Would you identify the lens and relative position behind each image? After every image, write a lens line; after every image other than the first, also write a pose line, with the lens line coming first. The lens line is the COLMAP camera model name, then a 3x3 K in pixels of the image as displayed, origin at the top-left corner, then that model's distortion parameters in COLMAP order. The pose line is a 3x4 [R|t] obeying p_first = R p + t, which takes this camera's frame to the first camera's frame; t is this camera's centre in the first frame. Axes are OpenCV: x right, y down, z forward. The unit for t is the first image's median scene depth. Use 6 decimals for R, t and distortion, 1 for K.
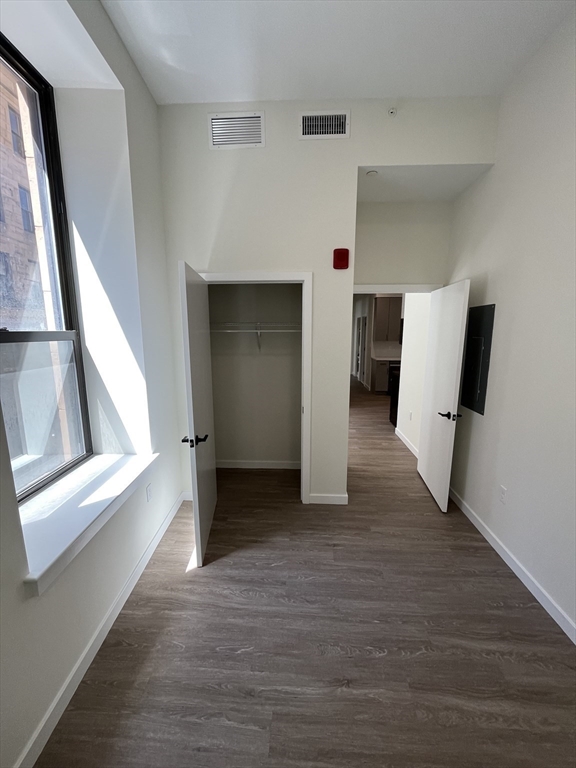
lens RADIAL K [[313.5, 0, 286.5], [0, 313.5, 384.1], [0, 0, 1]] dist [-0.007967, 0.000604]
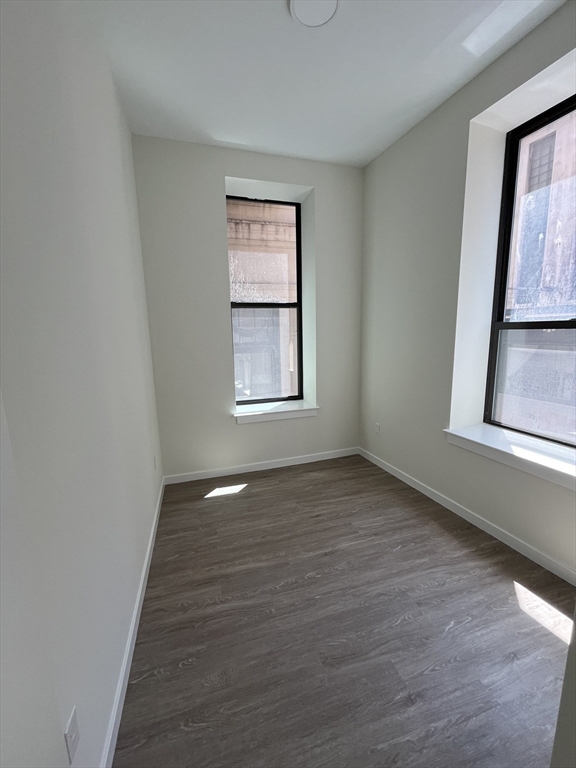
lens RADIAL K [[313.5, 0, 287.5], [0, 313.5, 387.0], [0, 0, 1]] dist [-0.007967, 0.000604]
pose [[-0.938320, 0.082660, -0.335744, 0.724959], [-0.037829, 0.940635, 0.337305, -0.289235], [0.343694, 0.329201, -0.879489, 1.768653]]
